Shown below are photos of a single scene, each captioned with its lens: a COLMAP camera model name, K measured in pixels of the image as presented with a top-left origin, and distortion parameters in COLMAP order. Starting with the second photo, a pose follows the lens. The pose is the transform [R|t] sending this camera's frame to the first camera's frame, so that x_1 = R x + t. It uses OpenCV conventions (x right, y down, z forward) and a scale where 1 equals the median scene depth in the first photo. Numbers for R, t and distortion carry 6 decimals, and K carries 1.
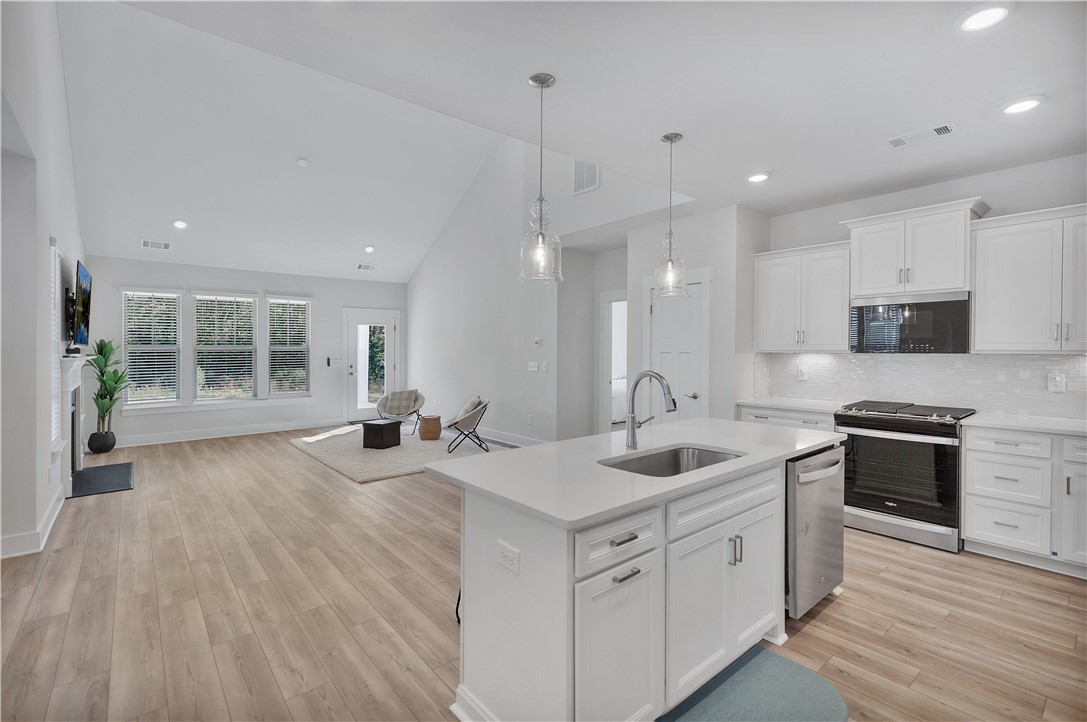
lens RADIAL K [[494.6, 0, 543.2], [0, 494.6, 350.2], [0, 0, 1]] dist [0.009443, -0.000296]
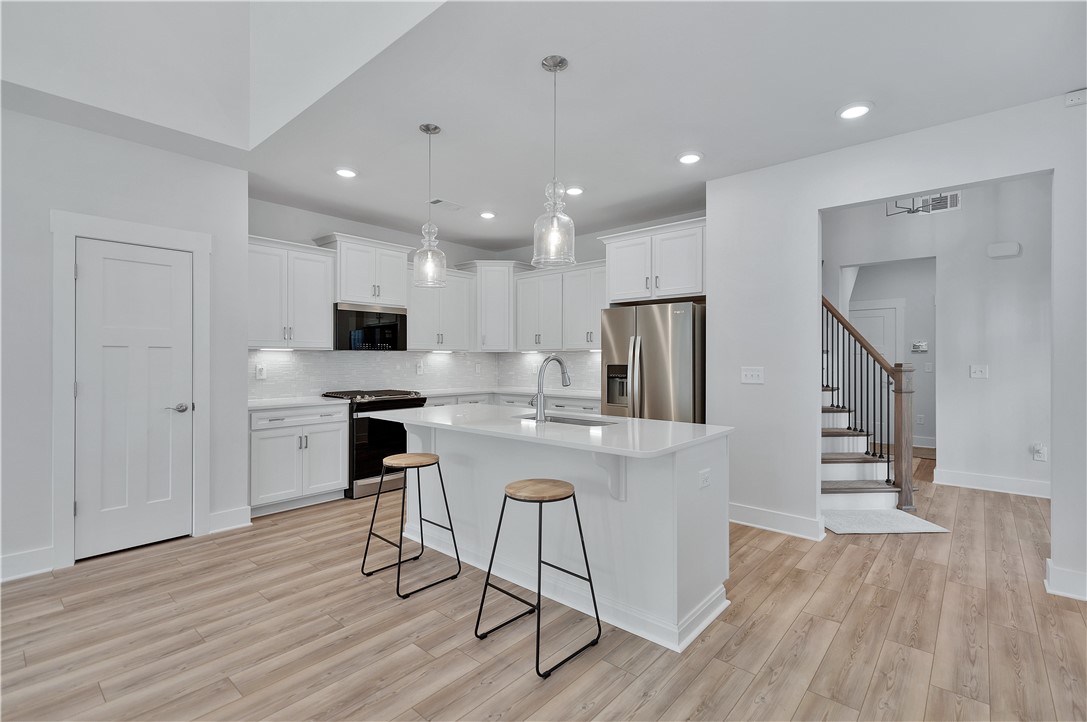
lens RADIAL K [[494.6, 0, 563.3], [0, 494.6, 357.3], [0, 0, 1]] dist [0.009443, -0.000296]
pose [[-0.172367, 0.002945, 0.985028, -0.626492], [0.003309, 0.999992, -0.002411, 0.028227], [-0.985027, 0.002844, -0.172376, 0.729648]]
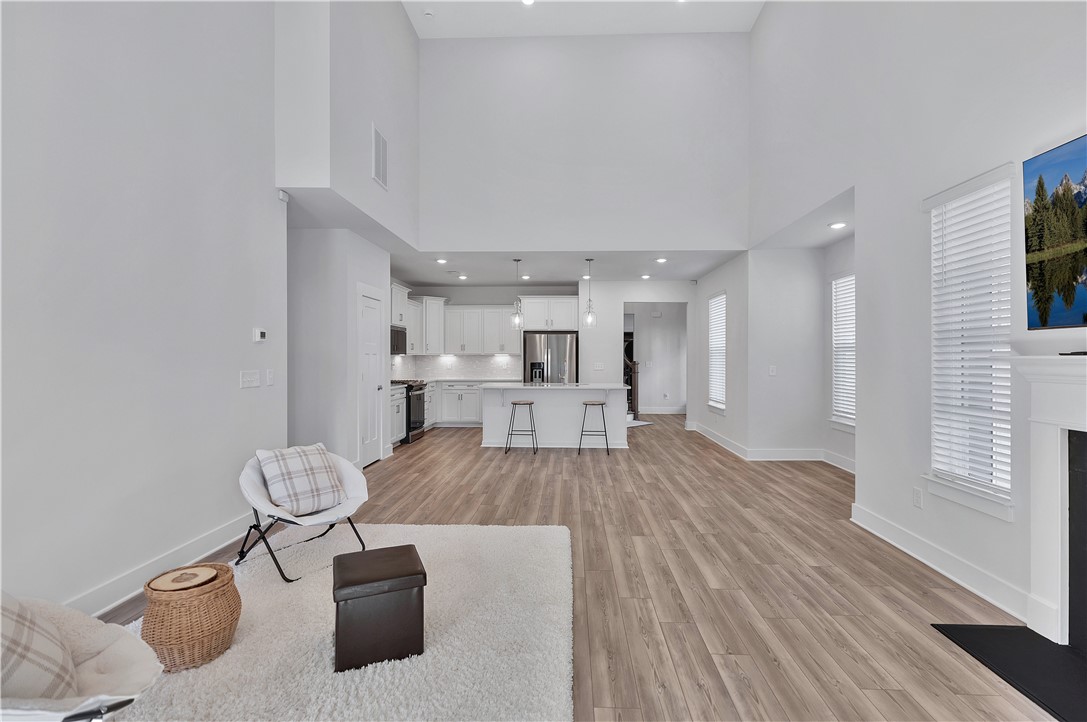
lens RADIAL K [[494.6, 0, 556.0], [0, 494.6, 359.0], [0, 0, 1]] dist [0.009443, -0.000296]
pose [[-0.749584, -0.002638, 0.661904, -1.128937], [0.001439, 0.999983, 0.005615, 0.013722], [-0.661908, 0.005161, -0.749568, 2.093074]]
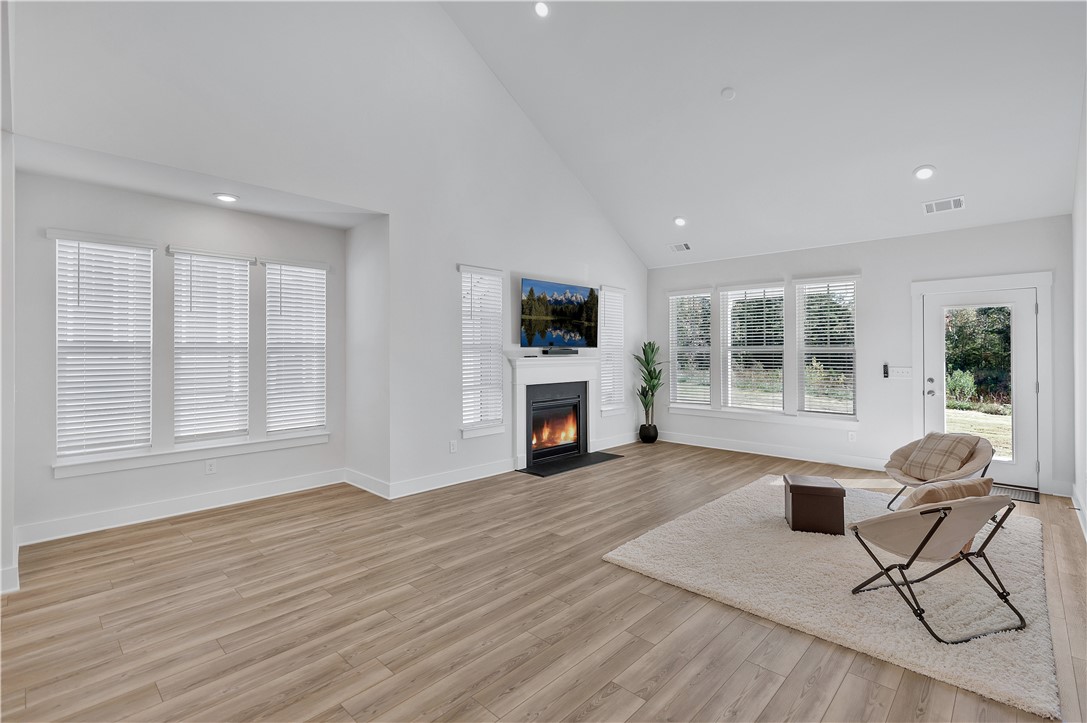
lens RADIAL K [[494.6, 0, 554.5], [0, 494.6, 351.3], [0, 0, 1]] dist [0.009443, -0.000296]
pose [[0.118920, 0.000651, -0.992904, 0.353696], [-0.000212, 1.000000, 0.000631, -0.003999], [0.992904, 0.000135, 0.118920, 1.154142]]
